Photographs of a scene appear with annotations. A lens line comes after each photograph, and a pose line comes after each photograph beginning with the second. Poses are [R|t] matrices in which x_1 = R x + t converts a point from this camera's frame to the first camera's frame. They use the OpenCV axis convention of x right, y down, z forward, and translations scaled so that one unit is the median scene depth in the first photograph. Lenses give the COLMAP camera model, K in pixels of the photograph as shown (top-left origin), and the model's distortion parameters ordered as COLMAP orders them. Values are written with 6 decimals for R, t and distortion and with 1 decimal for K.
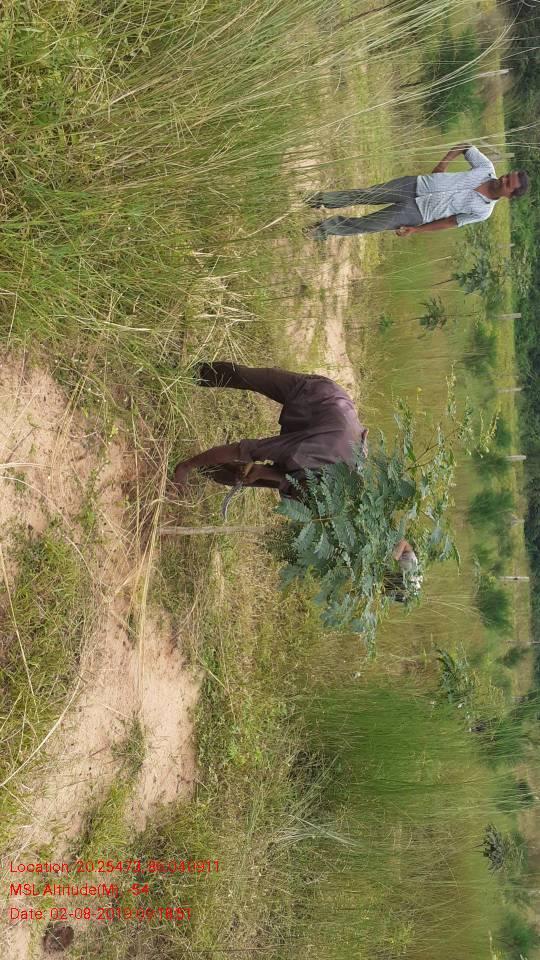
lens RADIAL K [[733.9, 0, 270.0], [0, 733.9, 480.0], [0, 0, 1]] dist [0.083872, -0.115711]
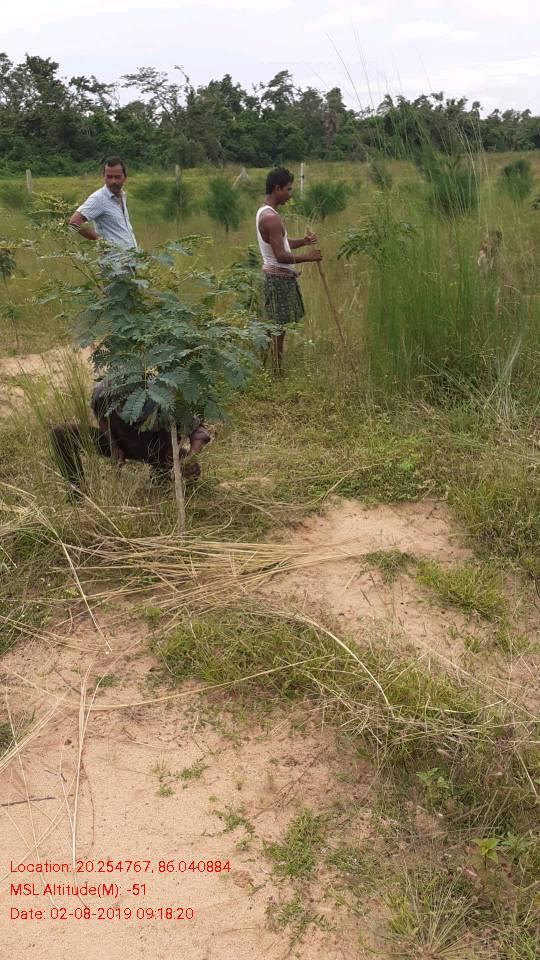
lens RADIAL K [[733.9, 0, 270.0], [0, 733.9, 480.0], [0, 0, 1]] dist [0.083872, -0.115711]
pose [[-0.012246, -0.997673, -0.067069, -0.000456], [0.998133, -0.016210, 0.058894, 0.145093], [-0.059844, -0.066223, 0.996009, 0.004119]]
